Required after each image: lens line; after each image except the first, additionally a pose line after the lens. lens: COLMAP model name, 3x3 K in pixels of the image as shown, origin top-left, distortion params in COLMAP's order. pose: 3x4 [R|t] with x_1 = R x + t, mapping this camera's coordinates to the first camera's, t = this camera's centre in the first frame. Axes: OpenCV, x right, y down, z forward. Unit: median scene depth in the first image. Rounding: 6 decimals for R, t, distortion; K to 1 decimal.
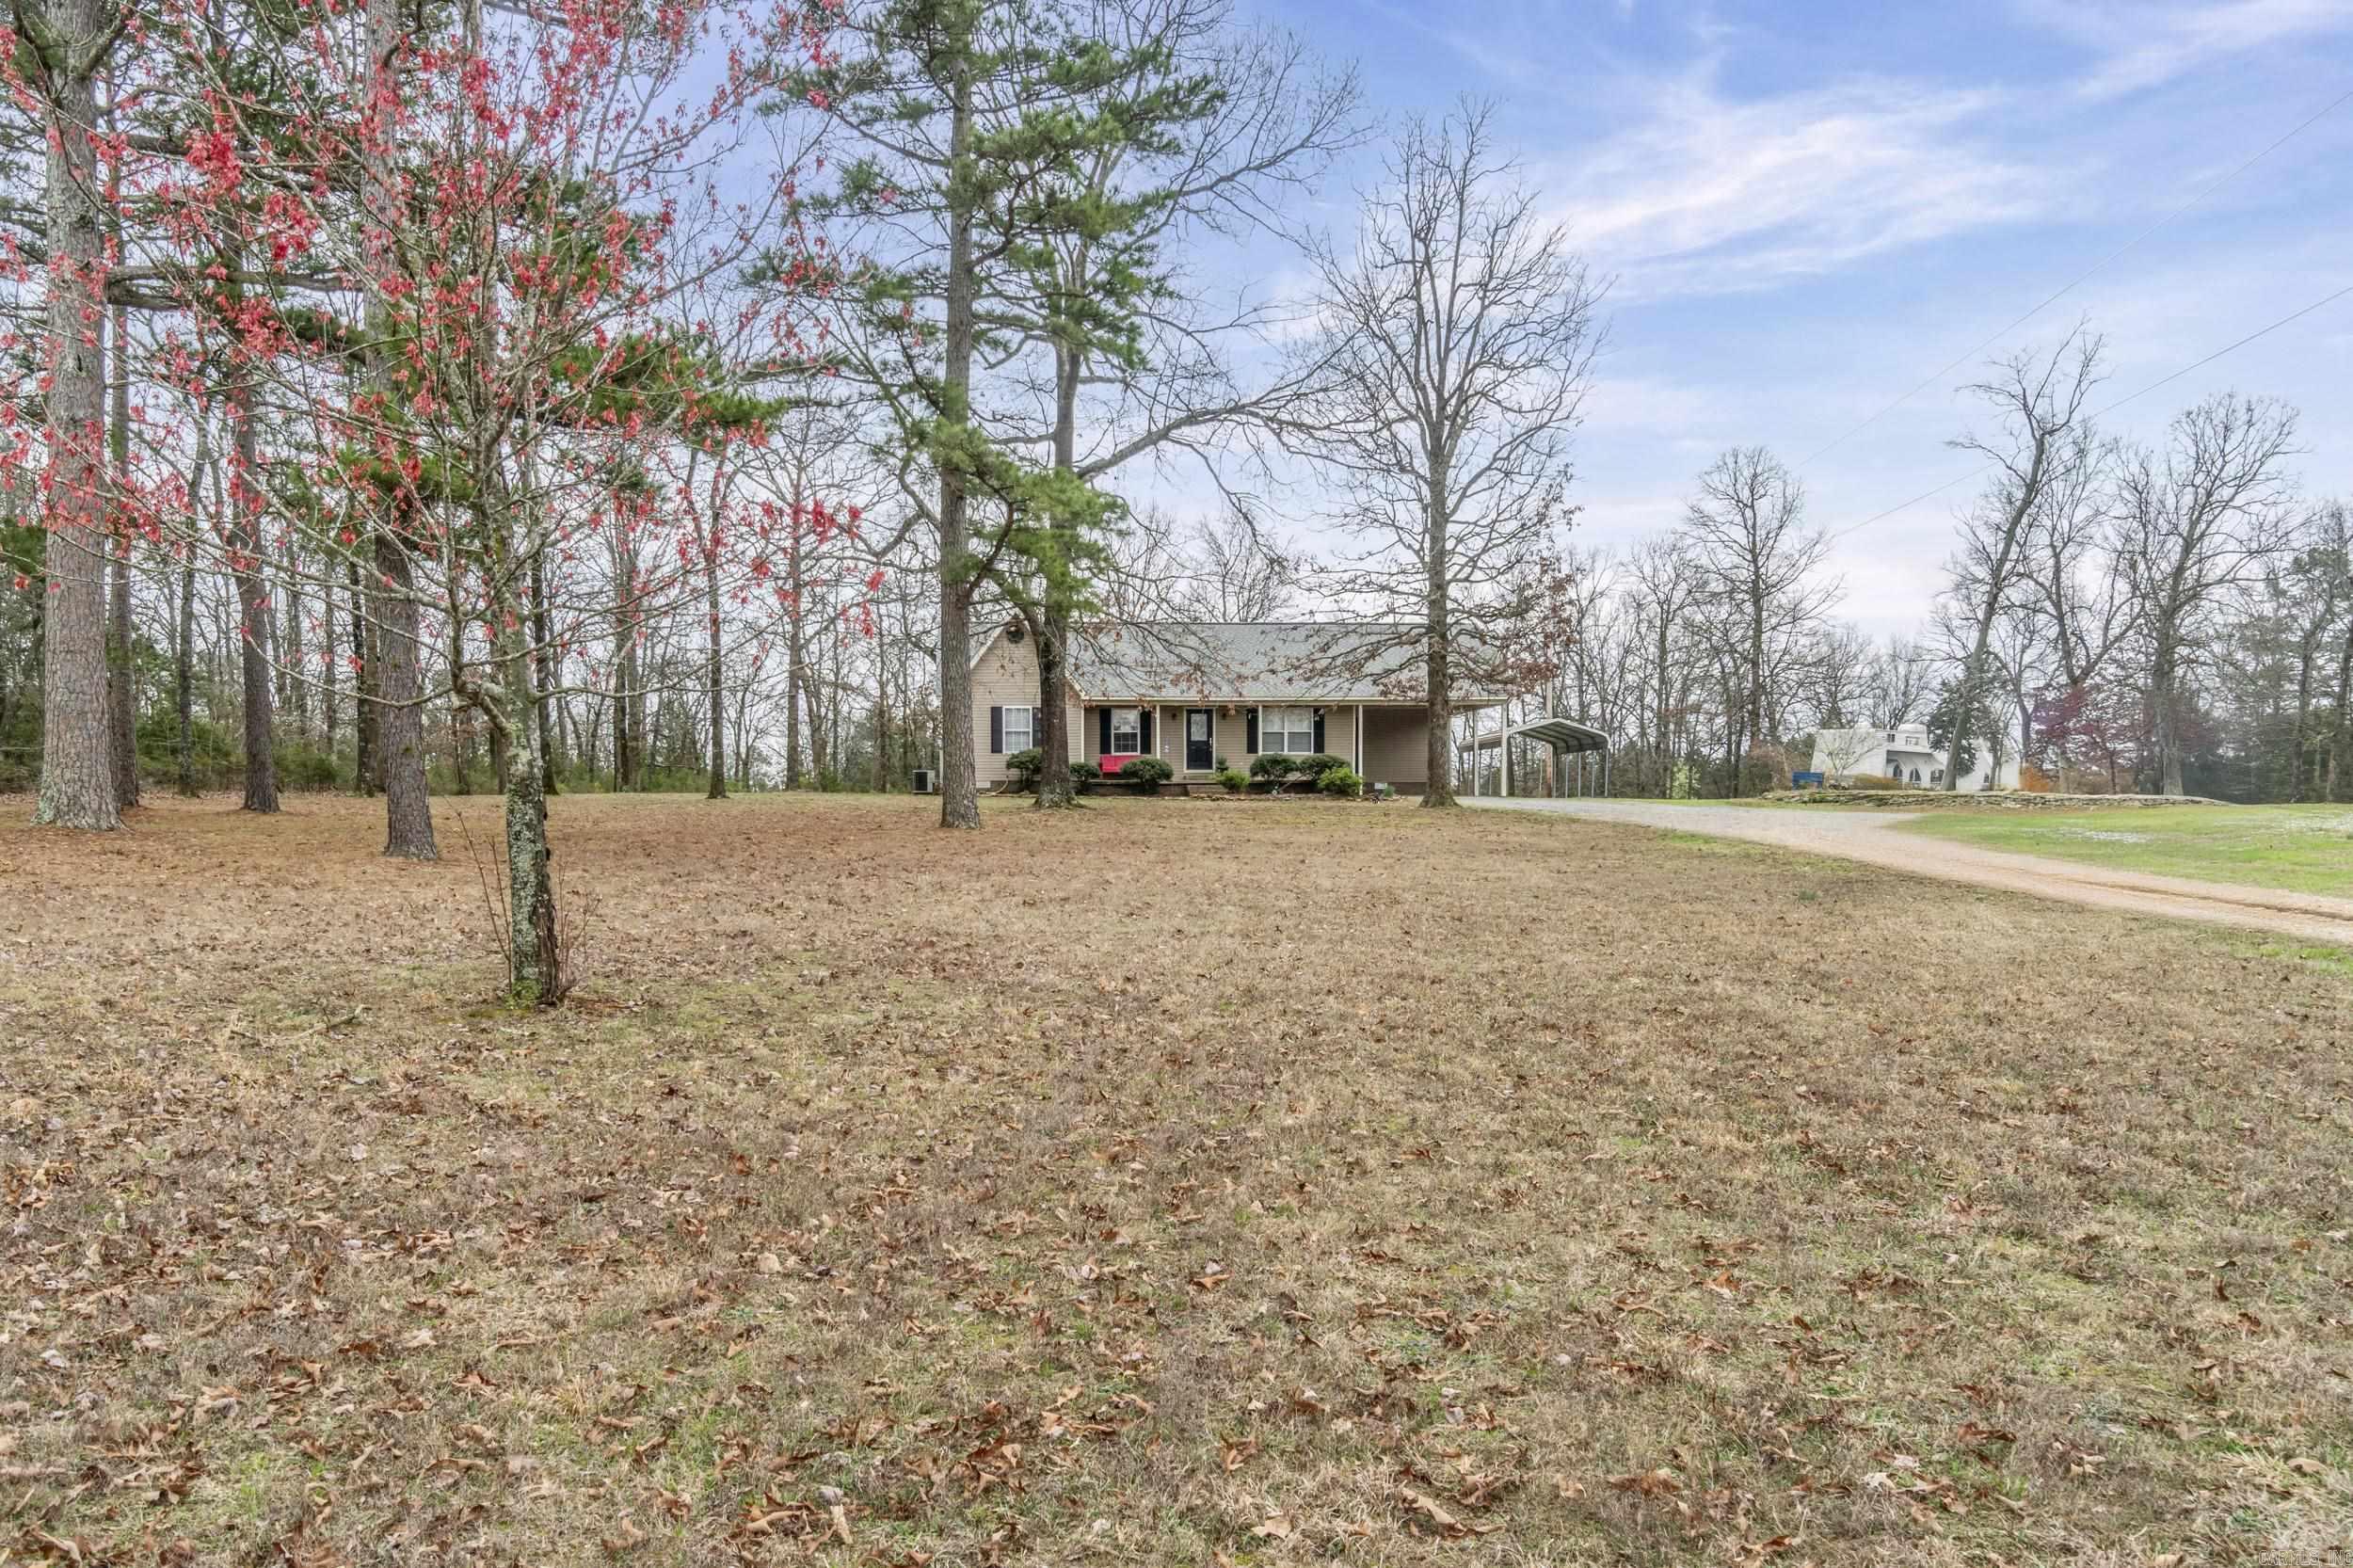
lens RADIAL K [[1832.8, 0, 1175.1], [0, 1832.8, 791.4], [0, 0, 1]] dist [0.000769, 0.002968]
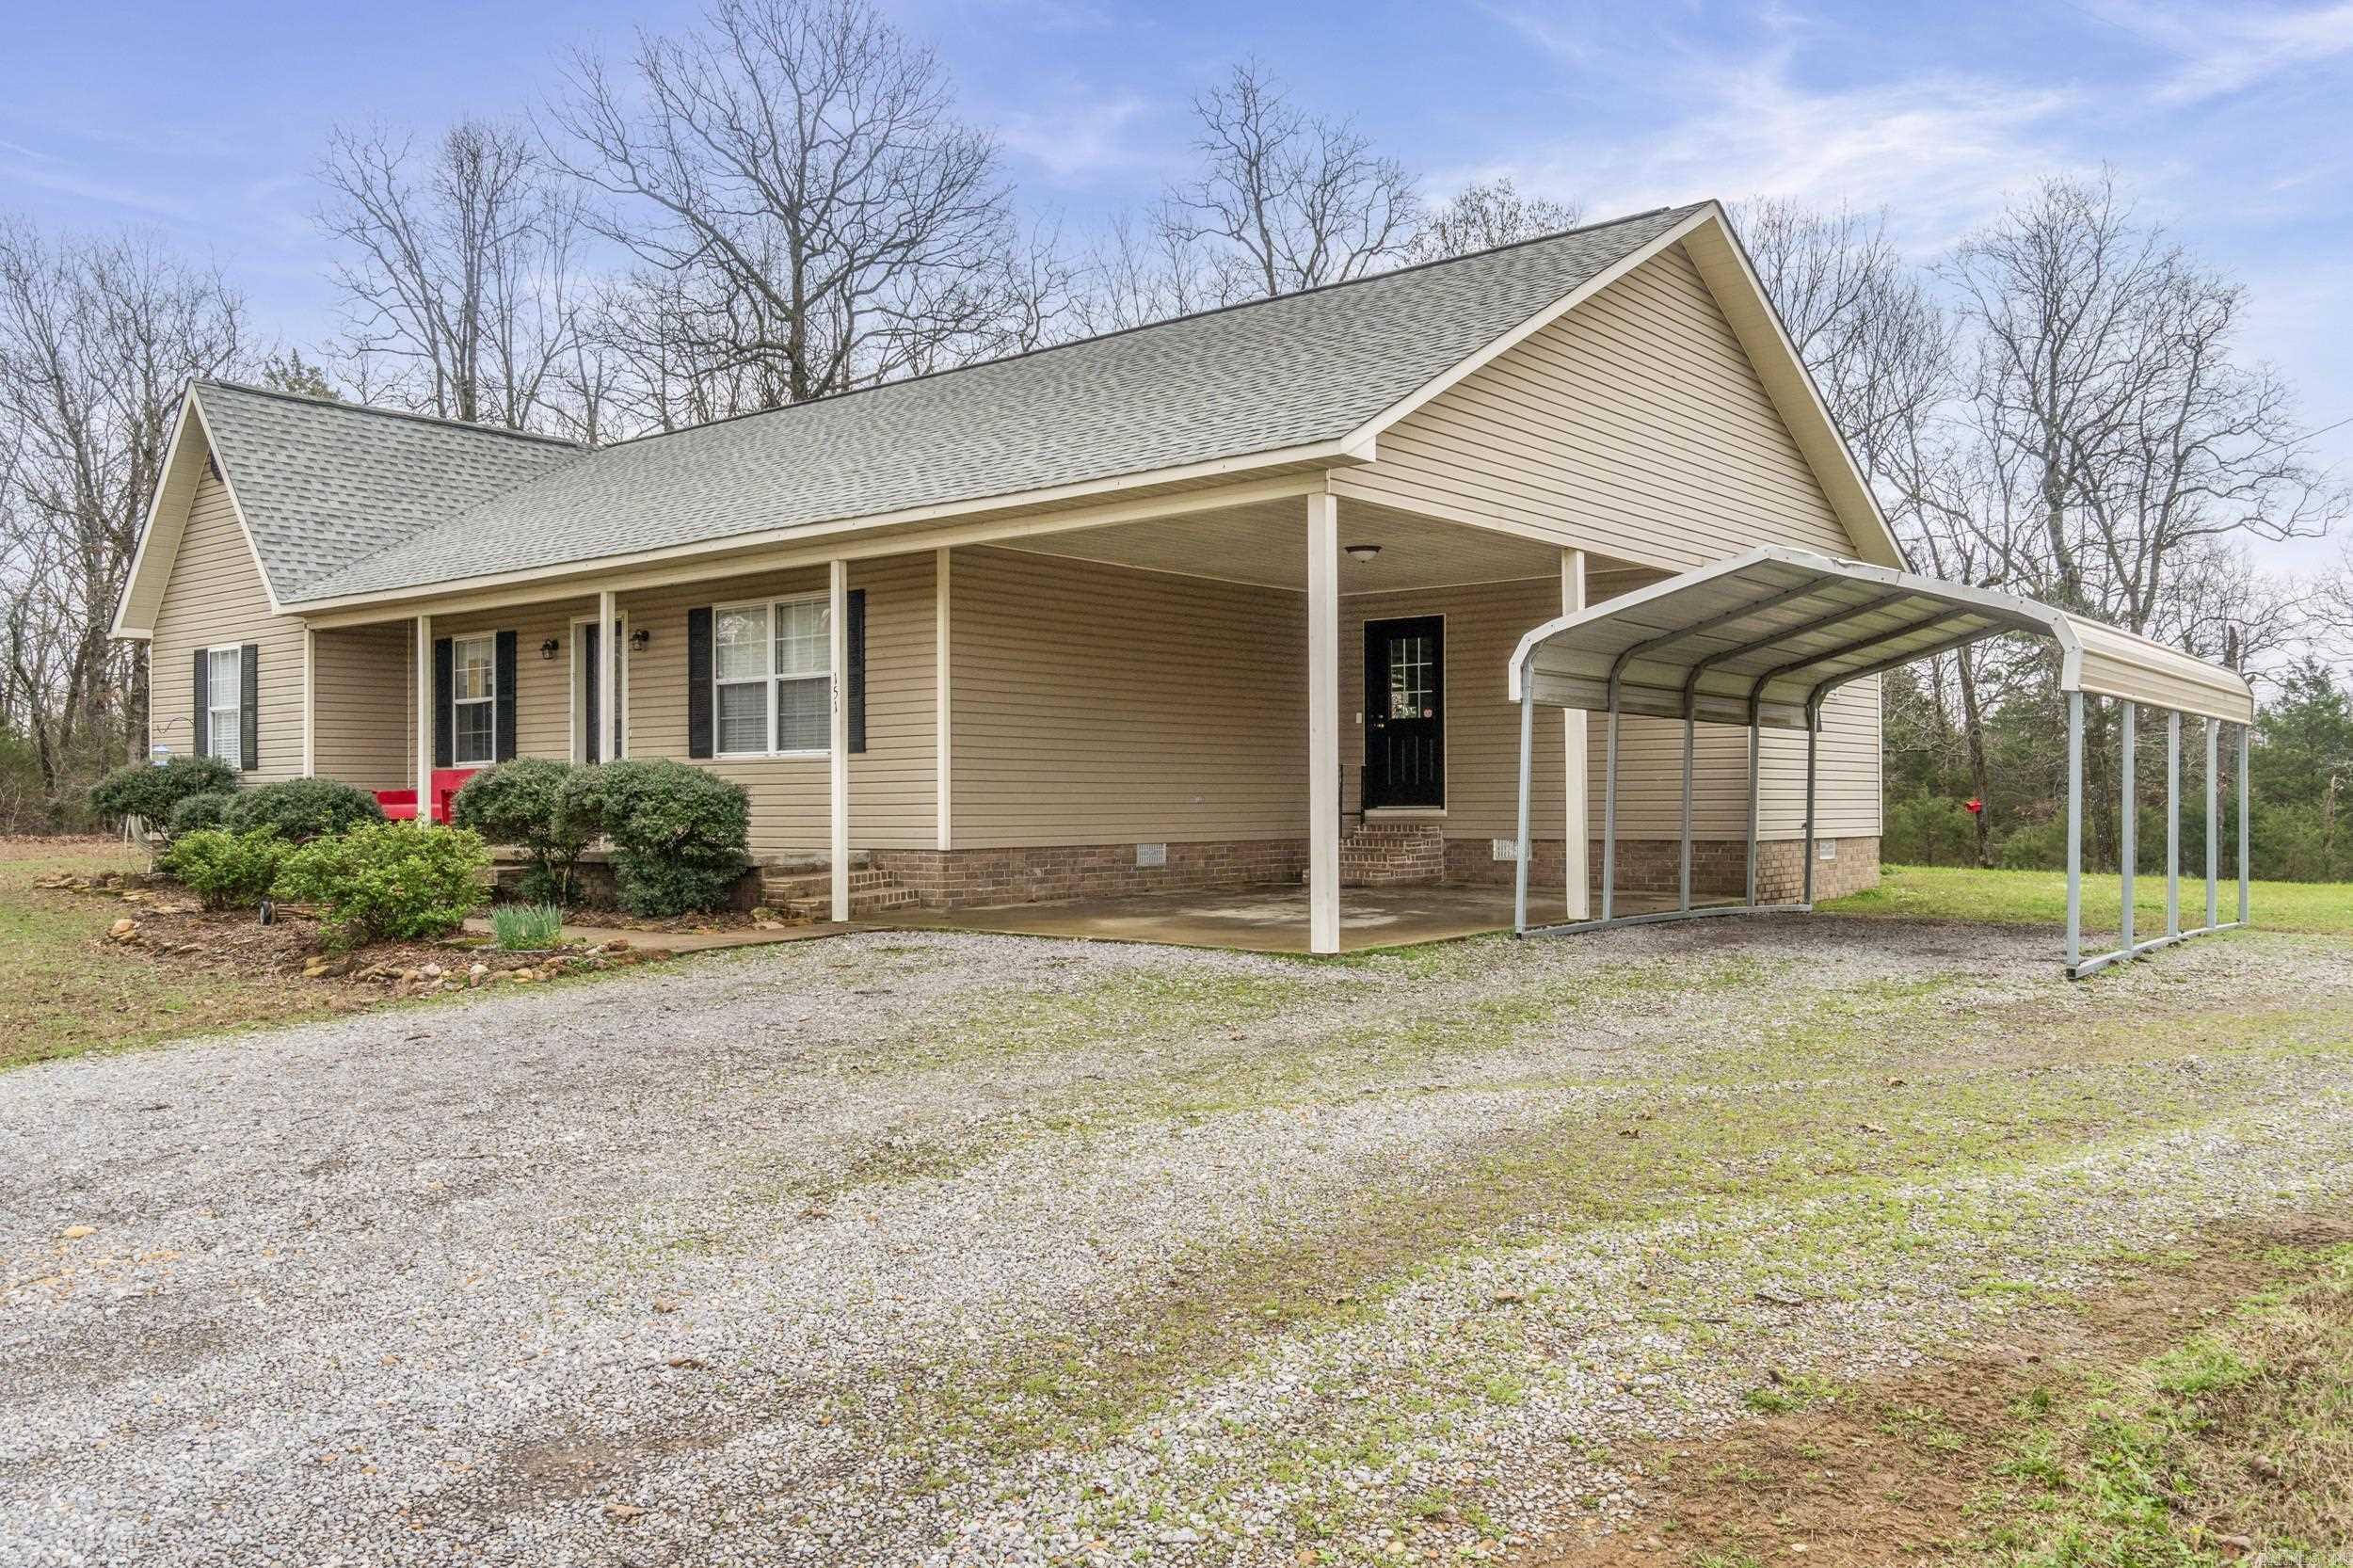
lens RADIAL K [[1832.8, 0, 1181.2], [0, 1832.8, 793.1], [0, 0, 1]] dist [0.000769, 0.002968]
pose [[0.742347, 0.000174, -0.670015, 0.298229], [0.013407, 0.999796, 0.015114, -0.018918], [0.669881, -0.020203, 0.742193, 0.845894]]
